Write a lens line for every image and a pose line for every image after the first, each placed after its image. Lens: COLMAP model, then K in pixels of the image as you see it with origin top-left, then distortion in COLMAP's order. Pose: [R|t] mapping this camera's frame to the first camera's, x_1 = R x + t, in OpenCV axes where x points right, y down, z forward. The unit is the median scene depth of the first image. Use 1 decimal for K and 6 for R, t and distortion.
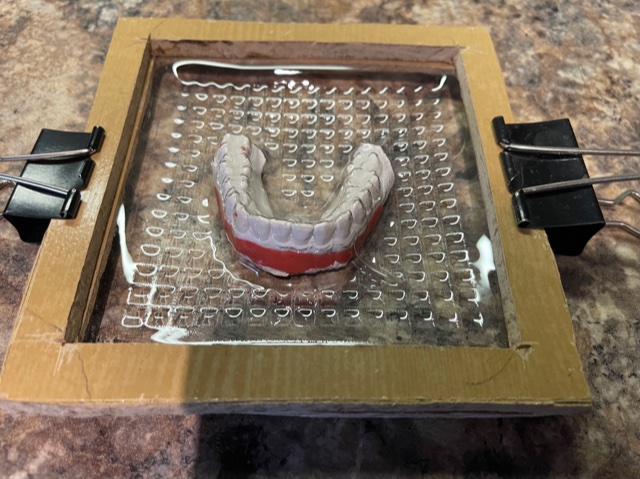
lens RADIAL K [[494.6, 0, 320.0], [0, 494.6, 239.5], [0, 0, 1]] dist [-0.065551, 0.011433]
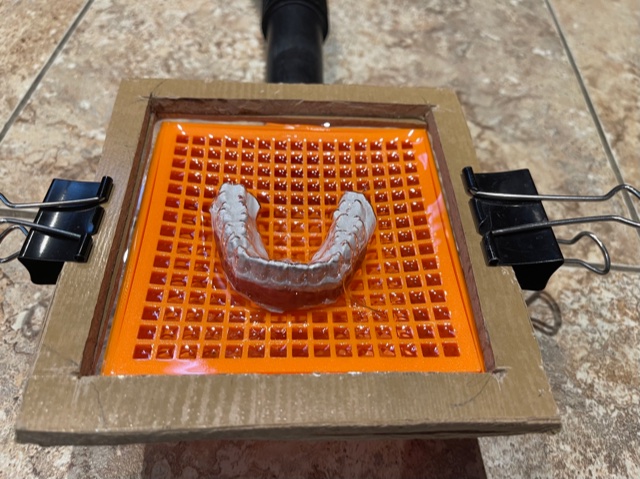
lens RADIAL K [[494.6, 0, 320.0], [0, 494.6, 239.5], [0, 0, 1]] dist [-0.065551, 0.011433]
pose [[0.998329, -0.008200, 0.057206, -0.048529], [0.013391, 0.995763, -0.090972, 0.014306], [-0.056218, 0.091586, 0.994209, -0.108402]]
